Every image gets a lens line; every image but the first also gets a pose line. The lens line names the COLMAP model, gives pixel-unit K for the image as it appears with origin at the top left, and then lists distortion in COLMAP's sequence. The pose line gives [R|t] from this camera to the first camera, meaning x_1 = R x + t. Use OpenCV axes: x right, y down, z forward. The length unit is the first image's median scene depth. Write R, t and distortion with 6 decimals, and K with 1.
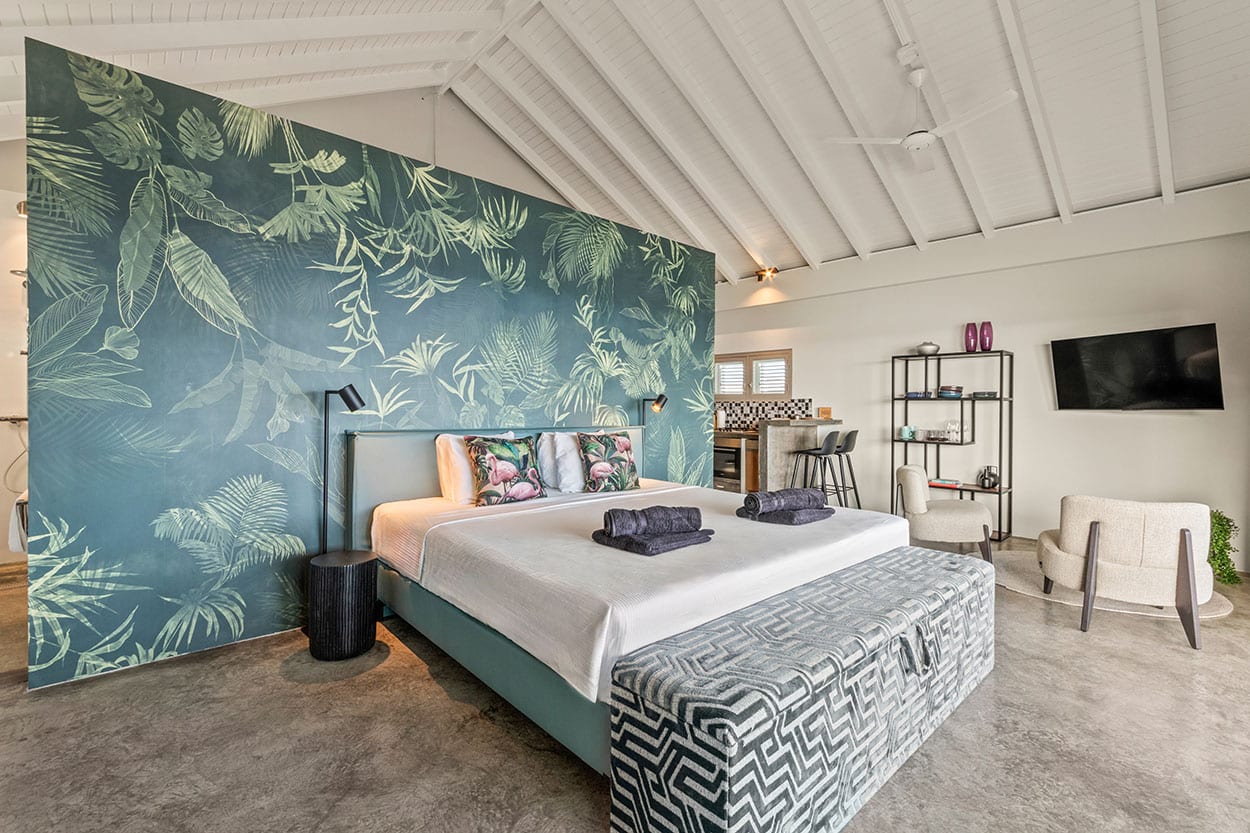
lens RADIAL K [[526.4, 0, 617.7], [0, 526.4, 407.6], [0, 0, 1]] dist [0.001574, 0.000027]
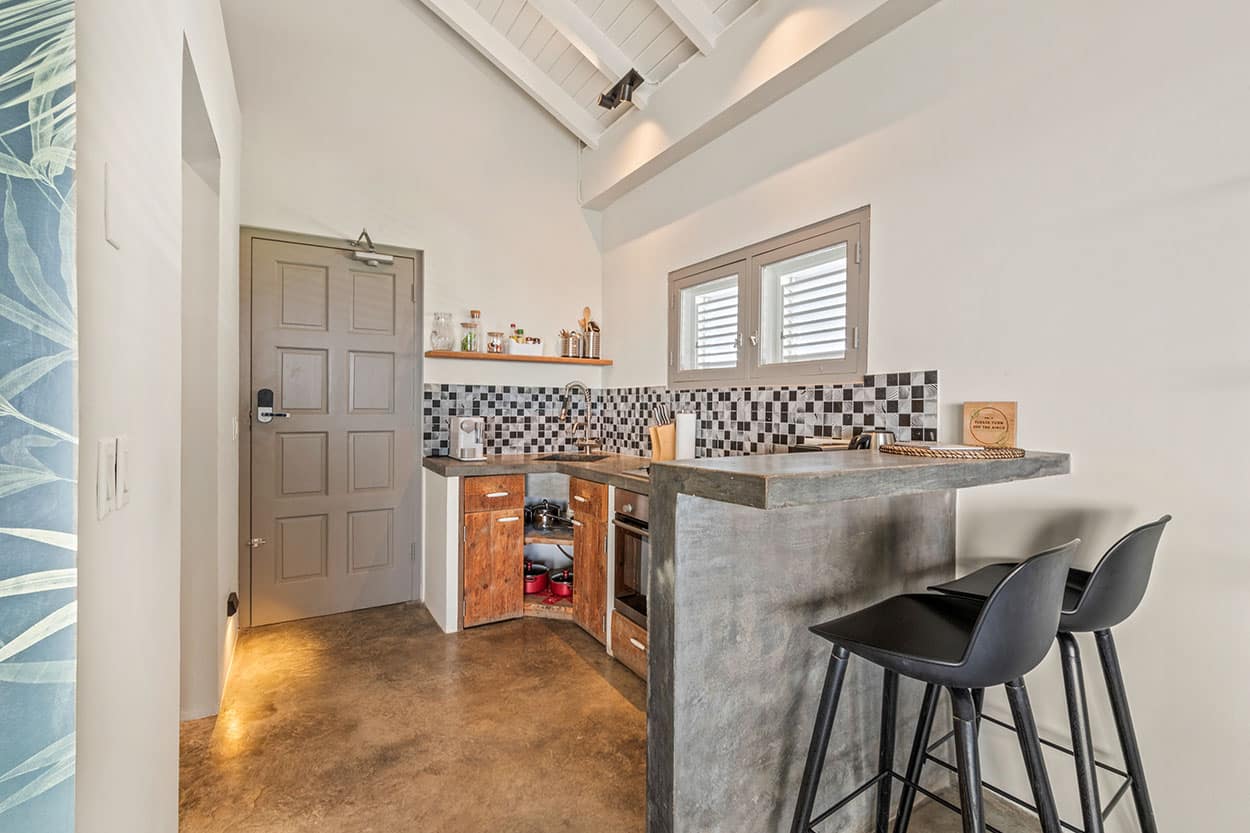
lens RADIAL K [[549.4, 0, 630.7], [0, 549.4, 418.6], [0, 0, 1]] dist [-0.011648, -0.000861]
pose [[0.980082, 0.002307, -0.198580, 0.252631], [0.002340, 0.999729, 0.023163, 0.000690], [0.198580, -0.023166, 0.979811, 0.646833]]
